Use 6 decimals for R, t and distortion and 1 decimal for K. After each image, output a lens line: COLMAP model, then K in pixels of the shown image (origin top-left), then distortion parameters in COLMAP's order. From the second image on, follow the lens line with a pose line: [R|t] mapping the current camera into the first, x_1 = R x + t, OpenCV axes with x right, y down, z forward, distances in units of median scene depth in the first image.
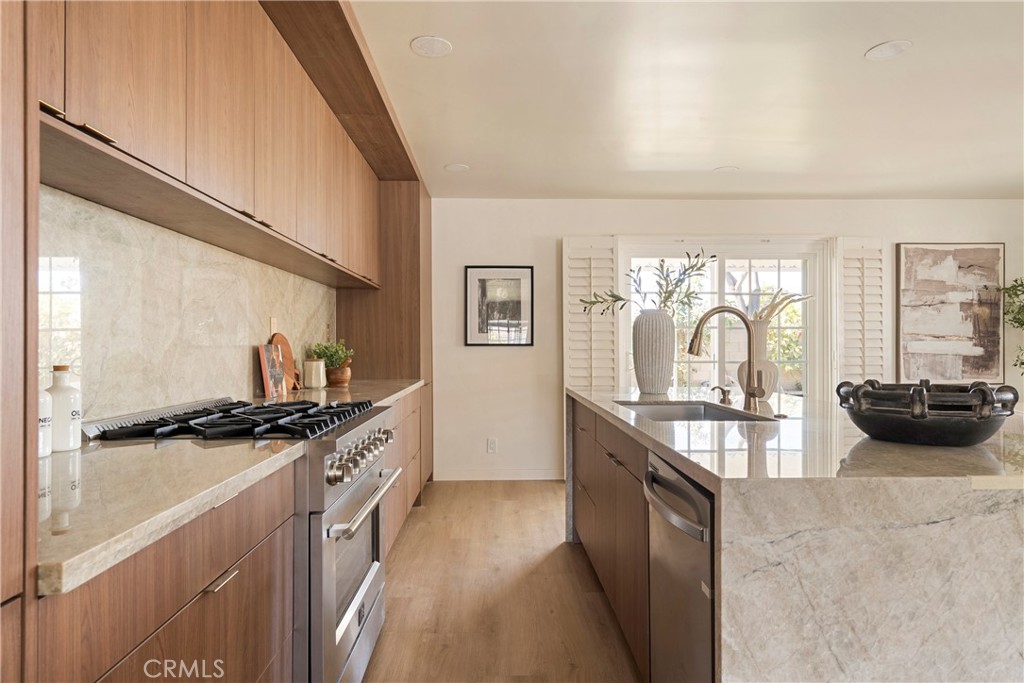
lens RADIAL K [[612.1, 0, 507.5], [0, 612.1, 342.9], [0, 0, 1]] dist [0.003671, 0.000551]
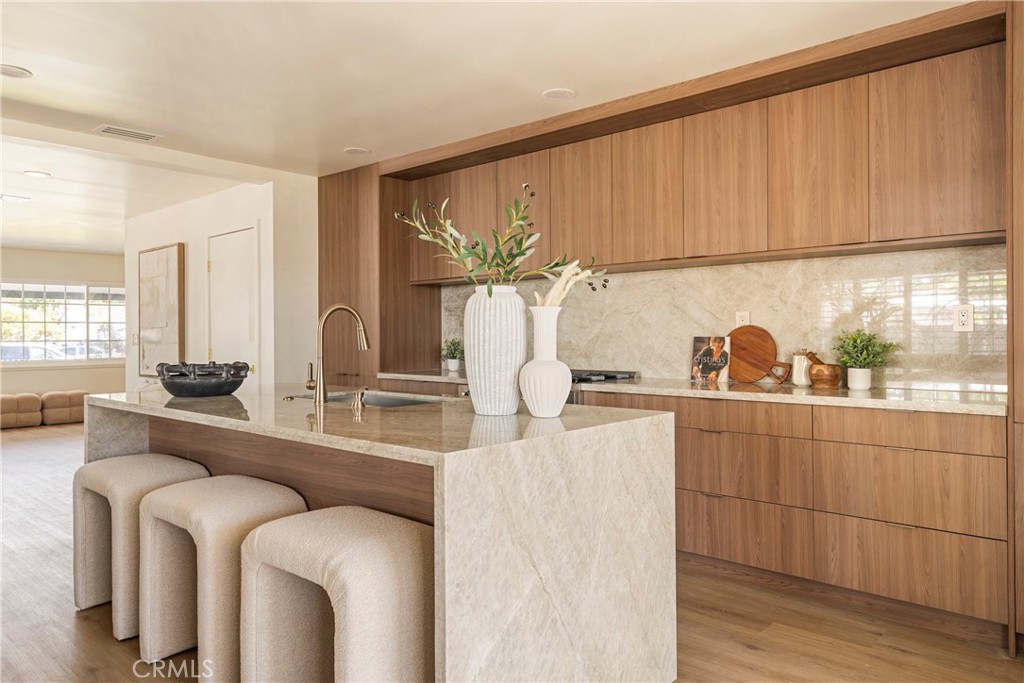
lens RADIAL K [[687.4, 0, 511.9], [0, 687.4, 333.9], [0, 0, 1]] dist [0.004339, 0.002039]
pose [[-0.683471, 0.004978, -0.729961, 0.463423], [0.008993, 0.999958, -0.001601, -0.001927], [0.729923, -0.007658, -0.683487, 0.916259]]
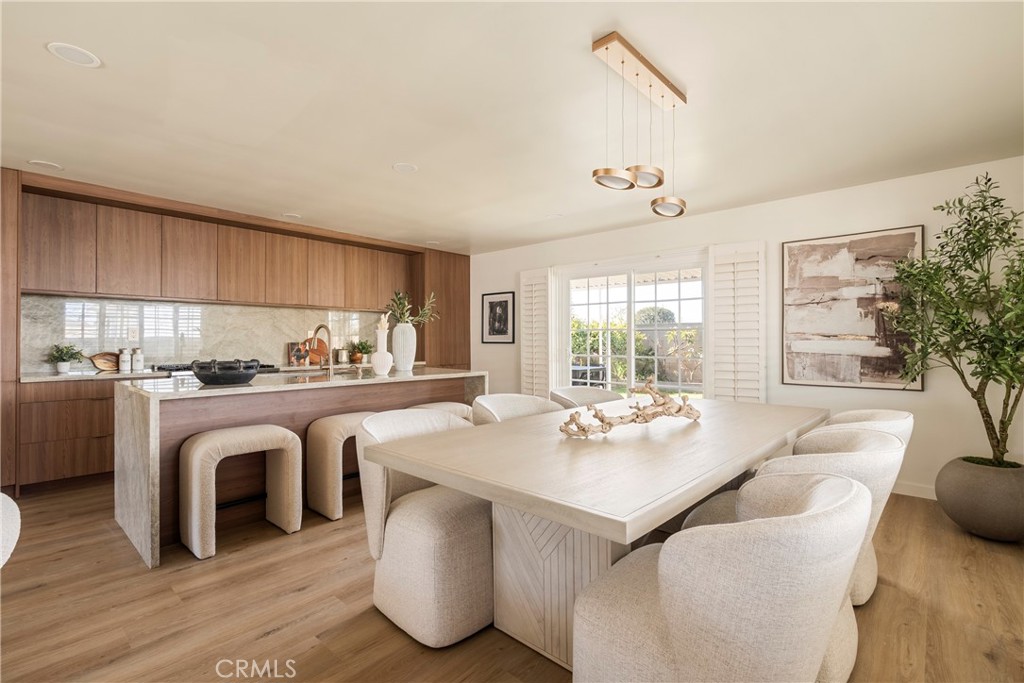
lens RADIAL K [[470.0, 0, 508.2], [0, 470.0, 339.9], [0, 0, 1]] dist [-0.004809, 0.002138]
pose [[0.721416, 0.000063, -0.692501, 0.847545], [0.000498, 1.000000, 0.000609, -0.004199], [0.692501, -0.000784, 0.721416, 0.134692]]
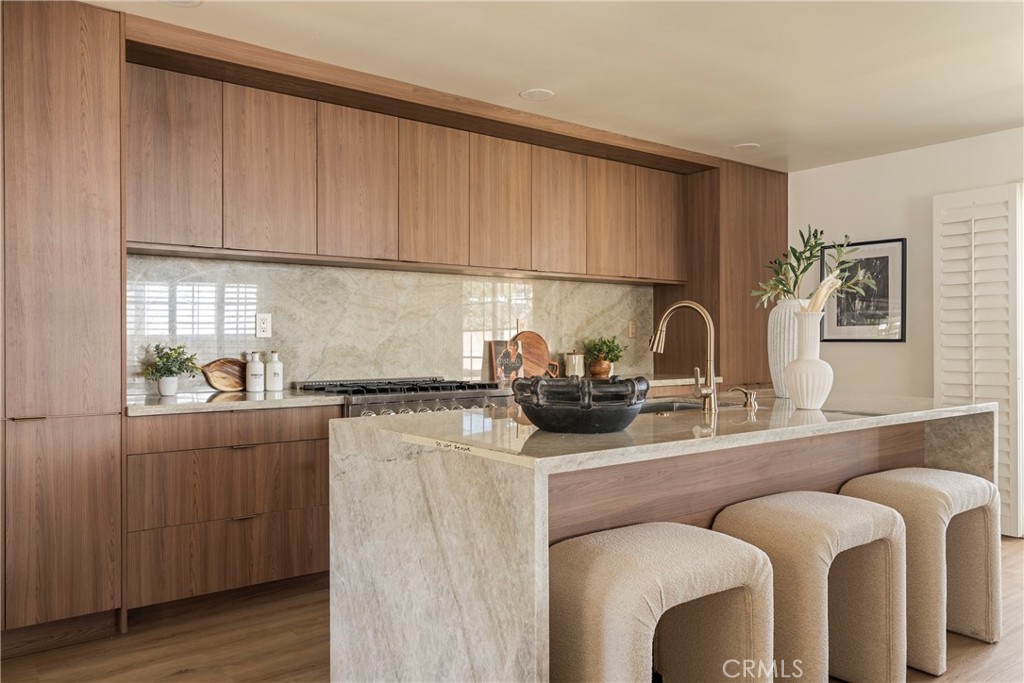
lens RADIAL K [[759.6, 0, 504.1], [0, 759.6, 348.1], [0, 0, 1]] dist [-0.002671, 0.008390]
pose [[0.586703, 0.008405, -0.809759, 0.517594], [0.003158, 0.999915, 0.012667, -0.000813], [0.809796, -0.009989, 0.586627, 0.030922]]
